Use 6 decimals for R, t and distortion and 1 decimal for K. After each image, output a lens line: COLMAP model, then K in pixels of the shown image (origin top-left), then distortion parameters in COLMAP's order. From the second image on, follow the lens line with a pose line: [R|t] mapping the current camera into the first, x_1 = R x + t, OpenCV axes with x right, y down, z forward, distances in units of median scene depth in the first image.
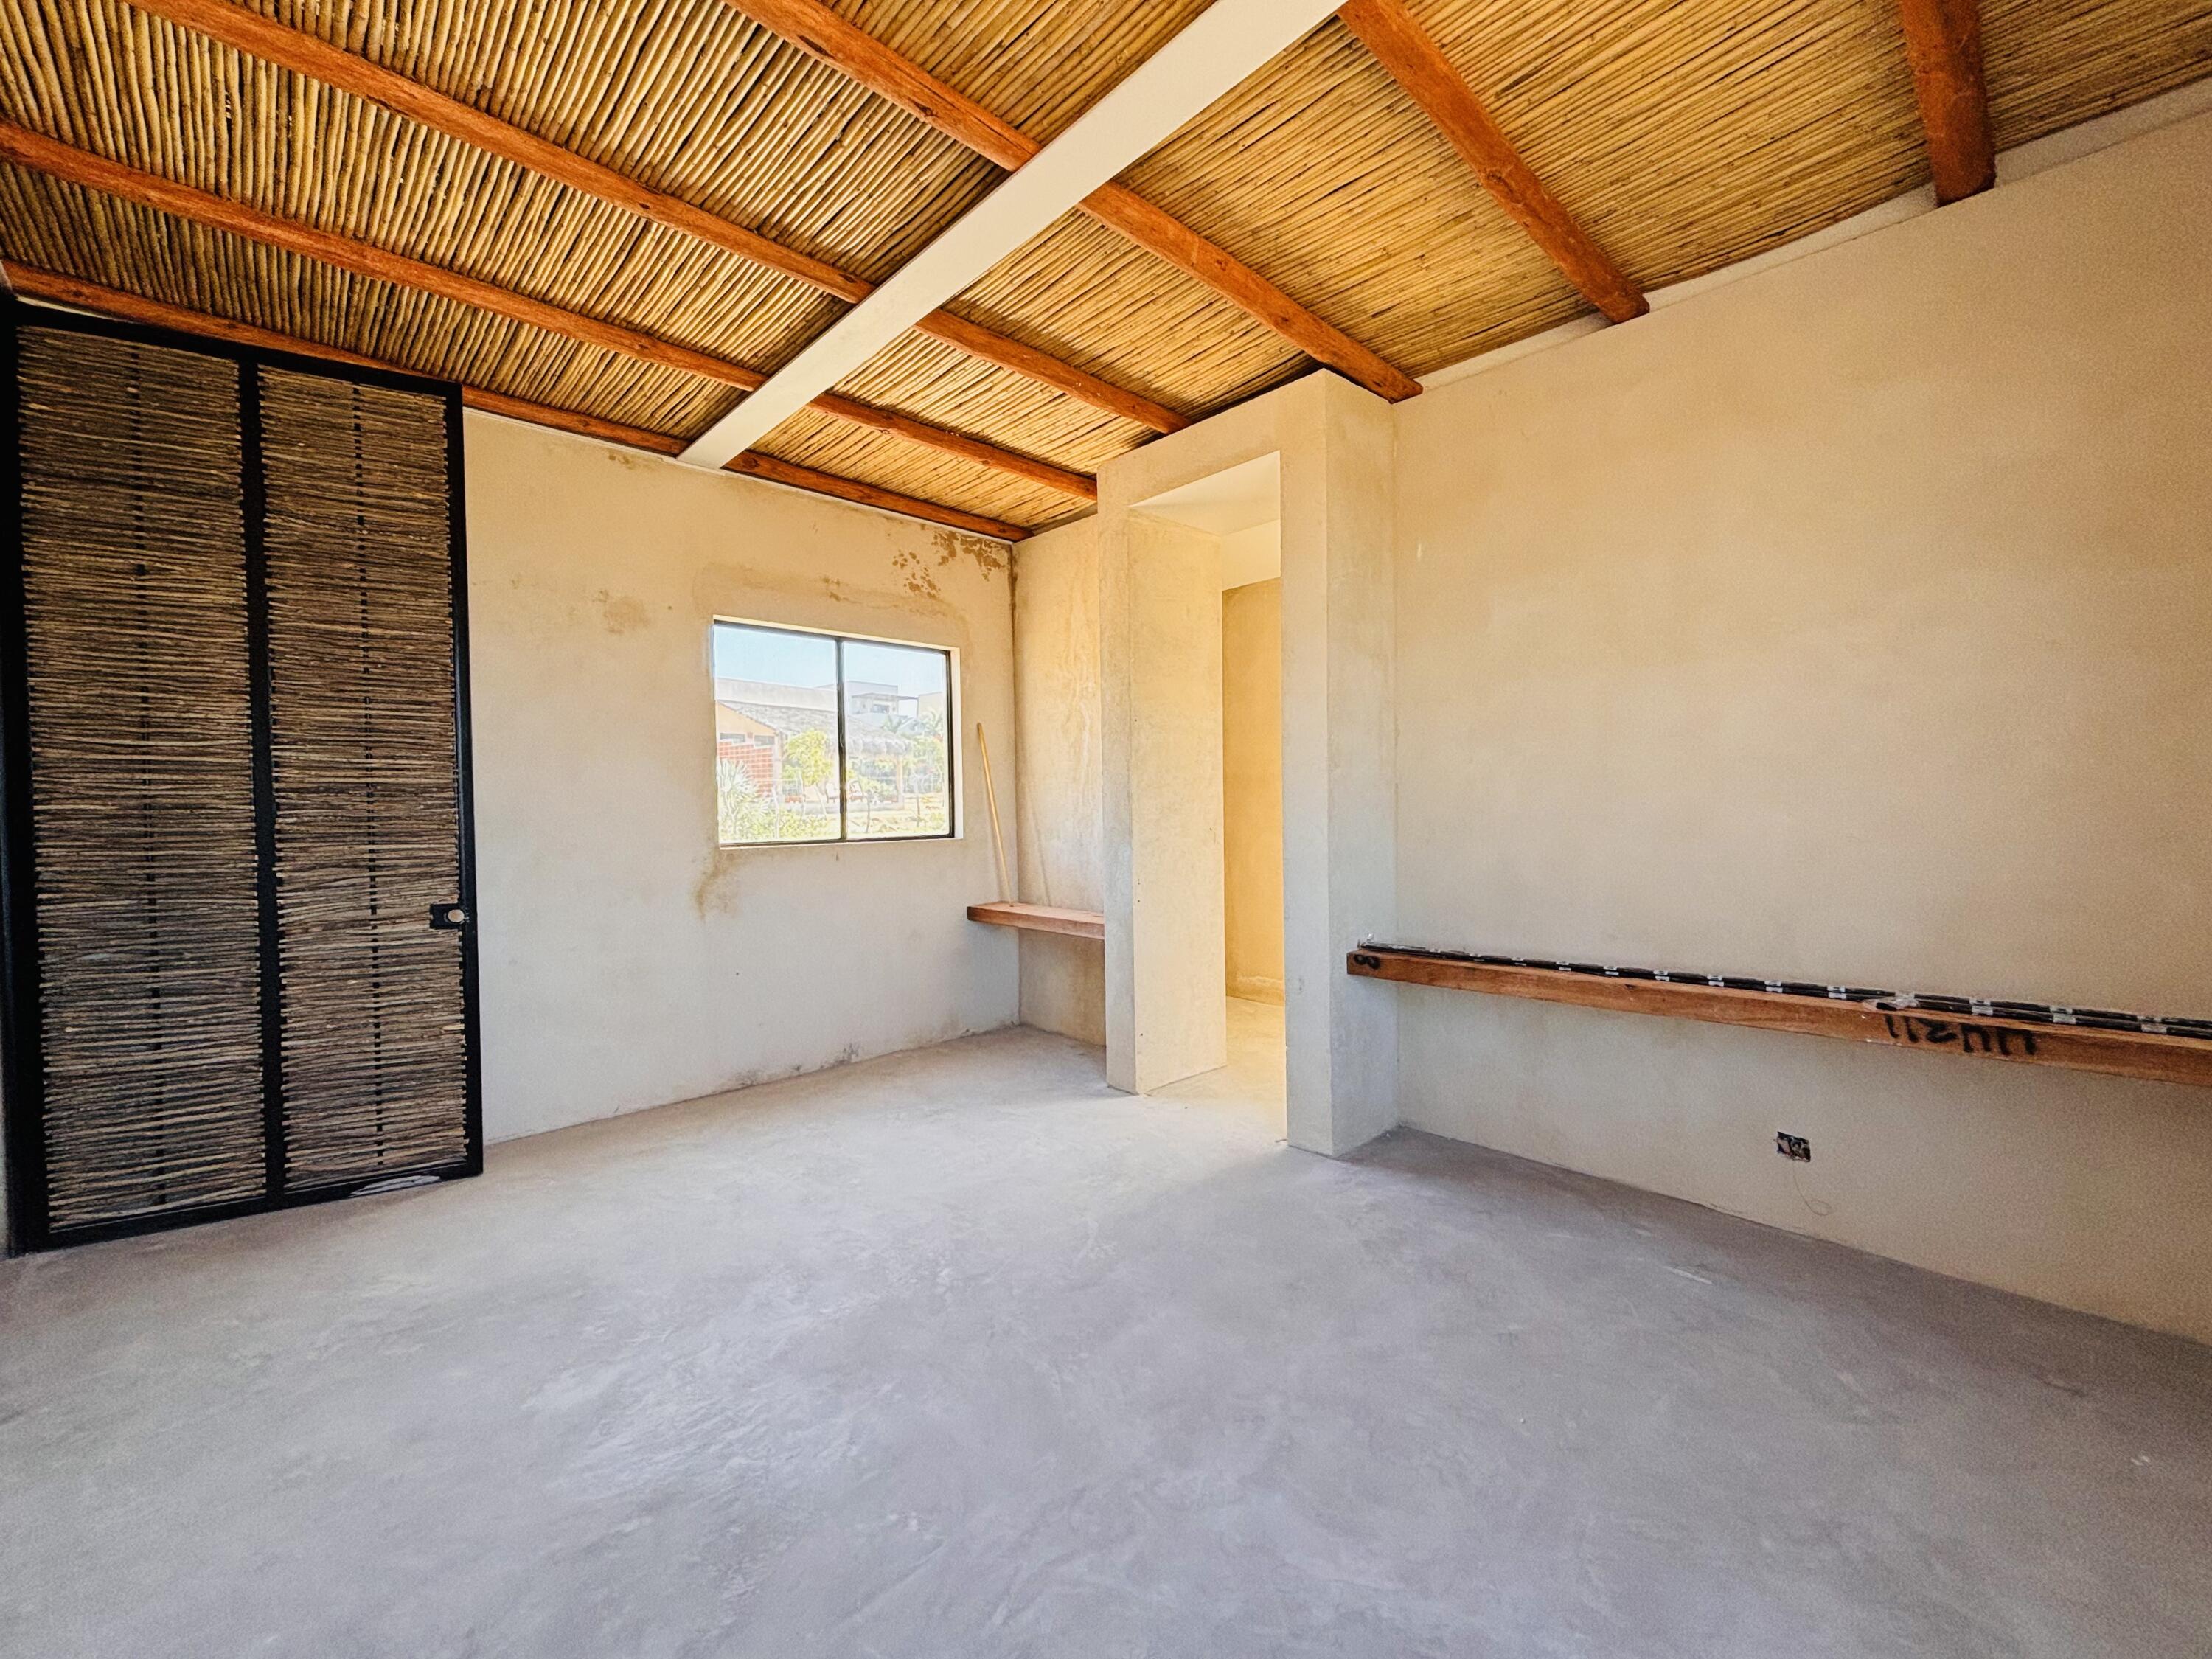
lens RADIAL K [[899.1, 0, 1102.1], [0, 899.1, 822.3], [0, 0, 1]] dist [-0.001366, 0.000937]
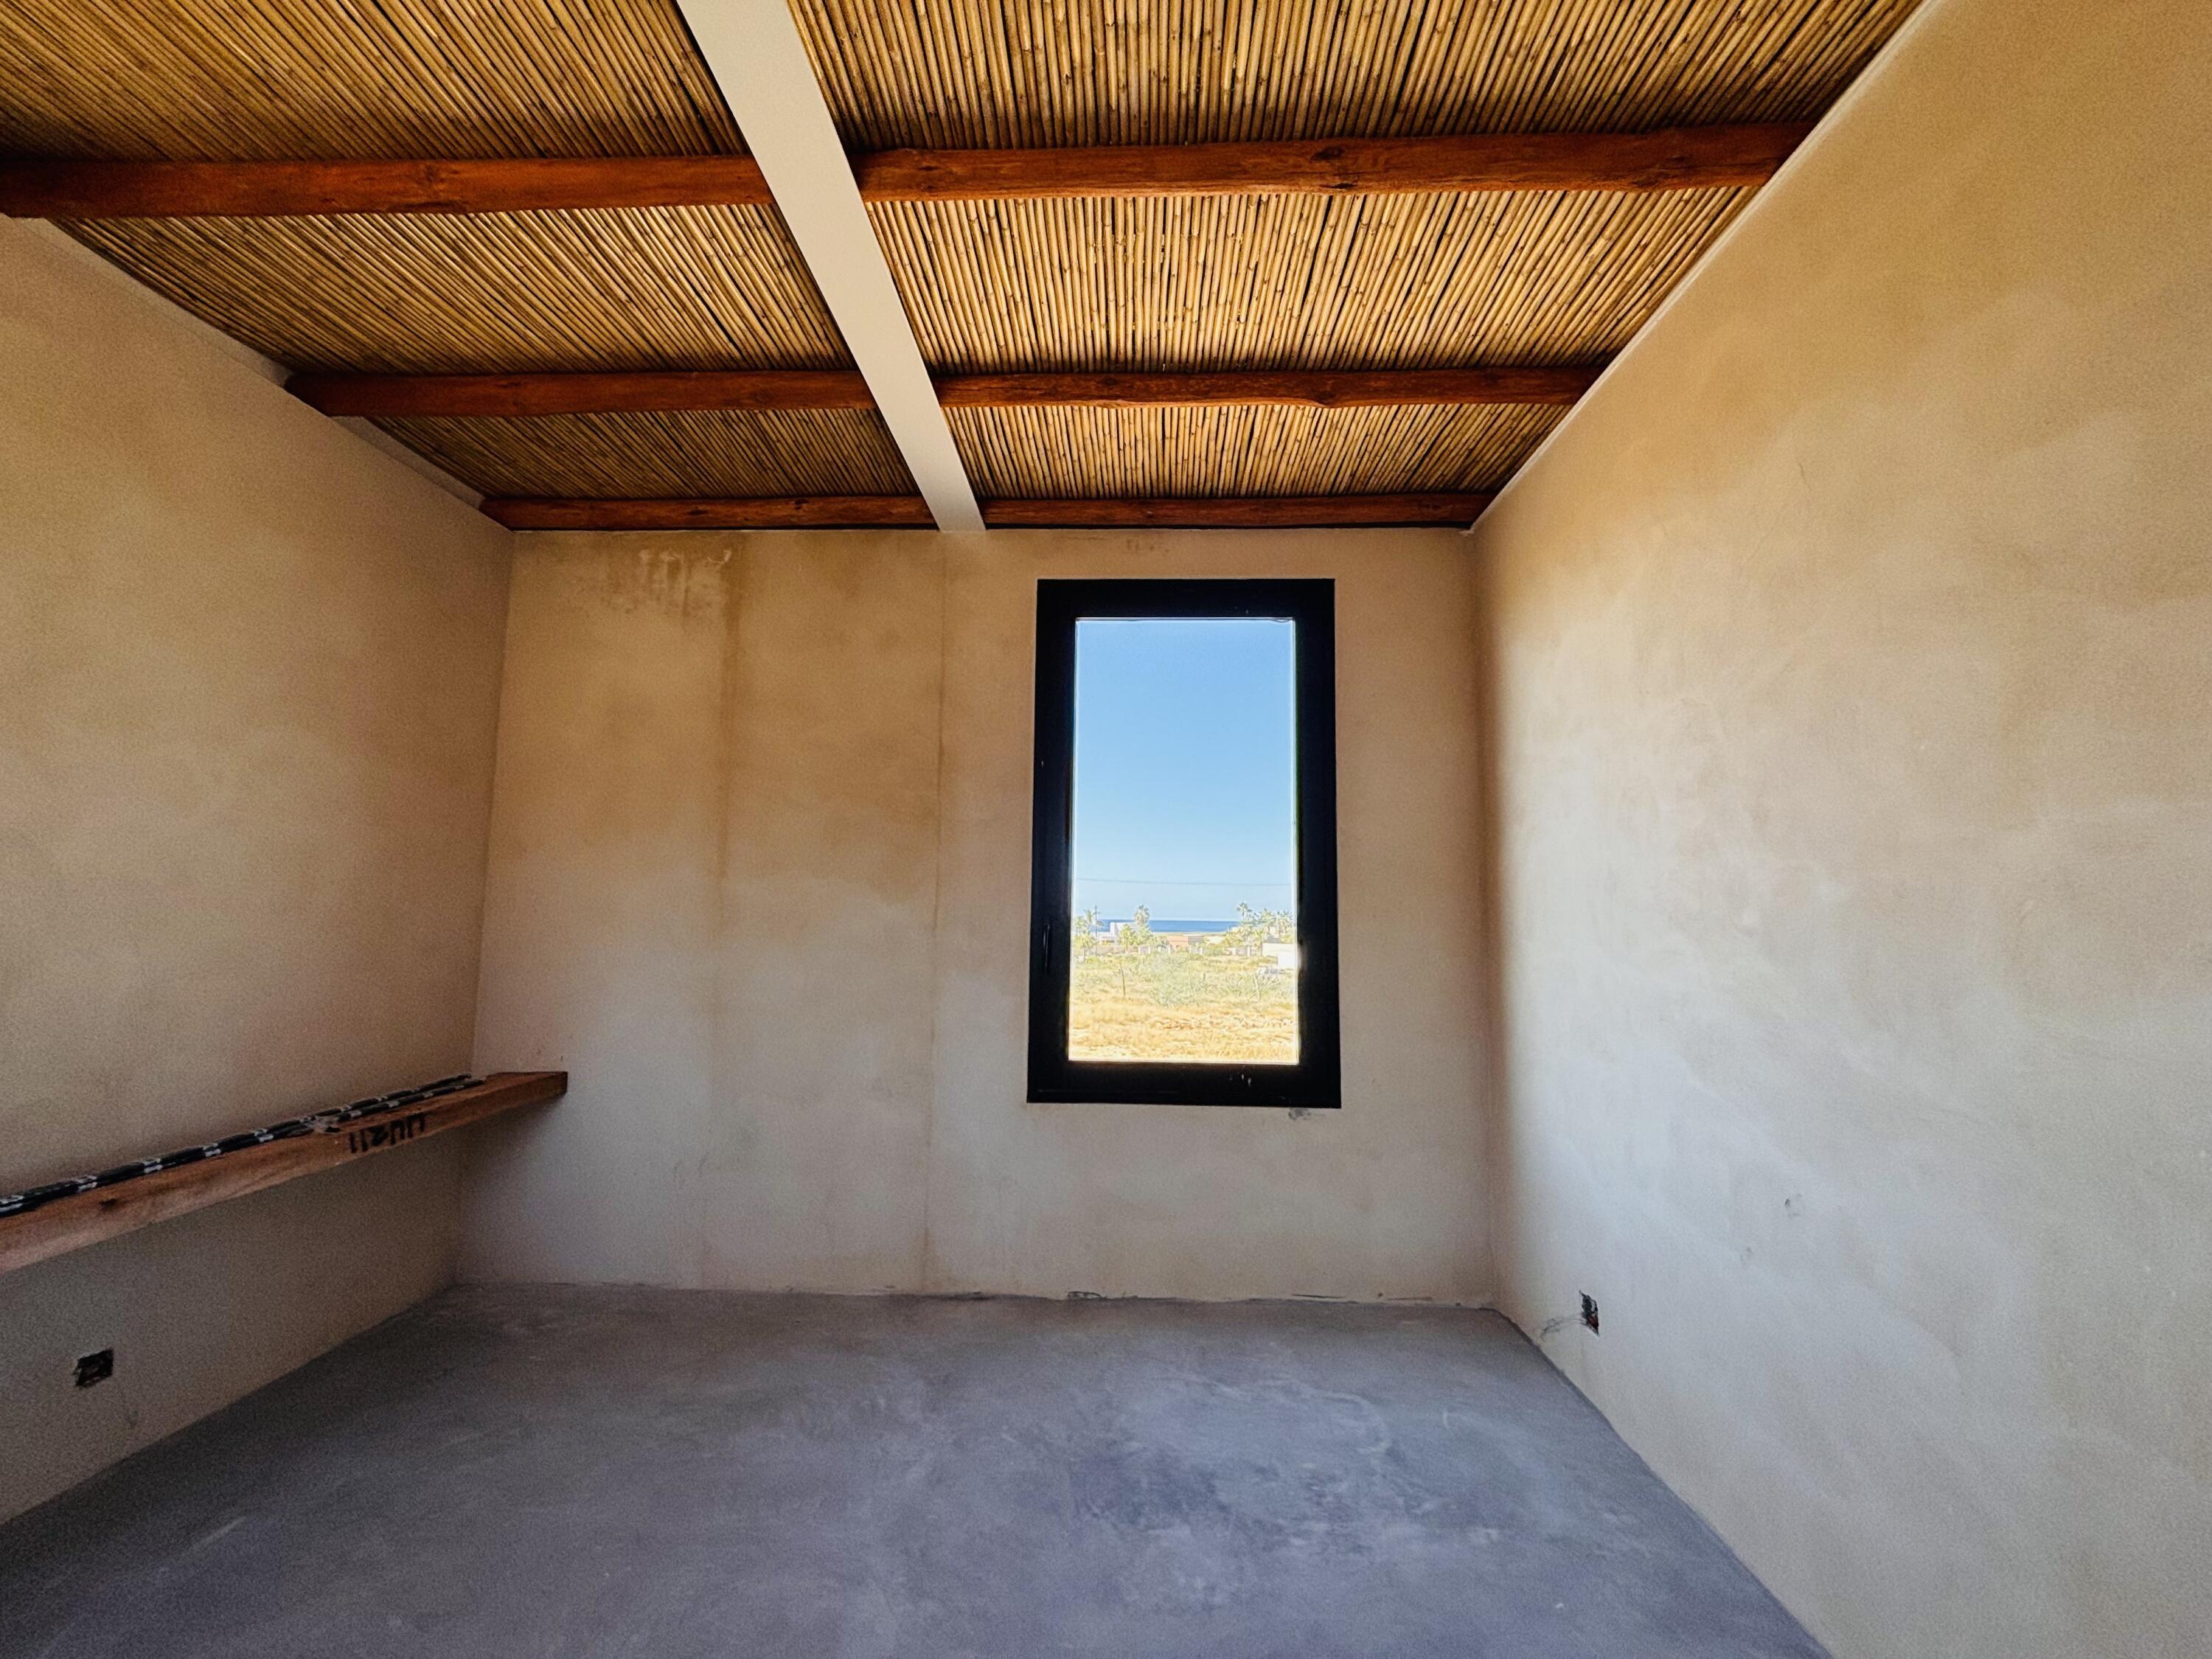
lens RADIAL K [[899.1, 0, 1102.5], [0, 899.1, 834.5], [0, 0, 1]] dist [-0.001366, 0.000937]
pose [[-0.701179, 0.073520, 0.709185, -0.506917], [0.015719, 0.996022, -0.087714, -0.032440], [-0.712812, -0.050356, -0.699545, 1.021682]]
